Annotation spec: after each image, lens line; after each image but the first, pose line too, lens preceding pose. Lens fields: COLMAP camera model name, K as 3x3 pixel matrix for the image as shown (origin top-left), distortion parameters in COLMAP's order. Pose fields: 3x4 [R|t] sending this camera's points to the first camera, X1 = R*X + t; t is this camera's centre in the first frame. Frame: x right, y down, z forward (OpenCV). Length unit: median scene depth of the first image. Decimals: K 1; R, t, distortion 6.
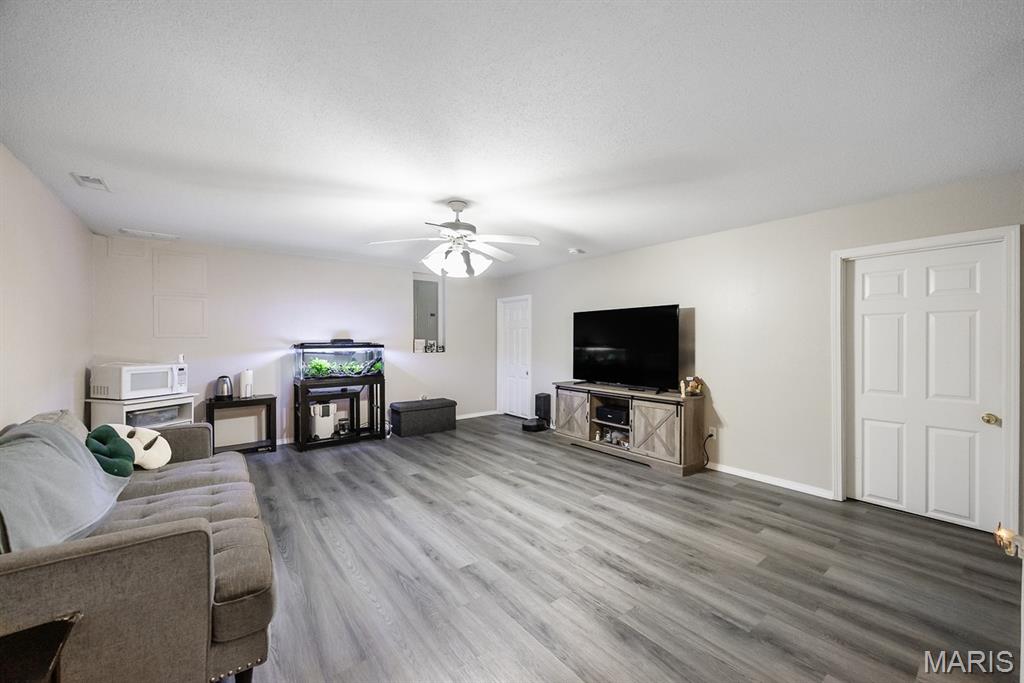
lens RADIAL K [[405.3, 0, 514.1], [0, 405.3, 342.5], [0, 0, 1]] dist [-0.008247, -0.000060]
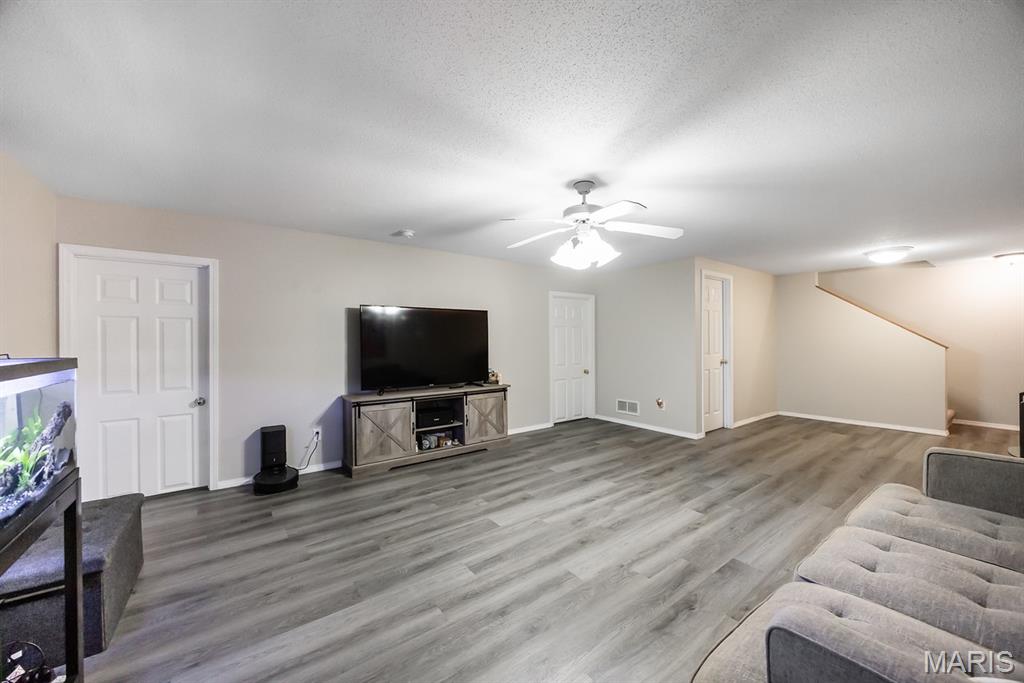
lens RADIAL K [[405.3, 0, 514.1], [0, 405.3, 342.5], [0, 0, 1]] dist [-0.008247, -0.000060]
pose [[-0.021708, -0.002192, 0.999762, -0.882133], [0.011999, 0.999925, 0.002453, -0.000754], [-0.999692, 0.012050, -0.021680, 1.015363]]
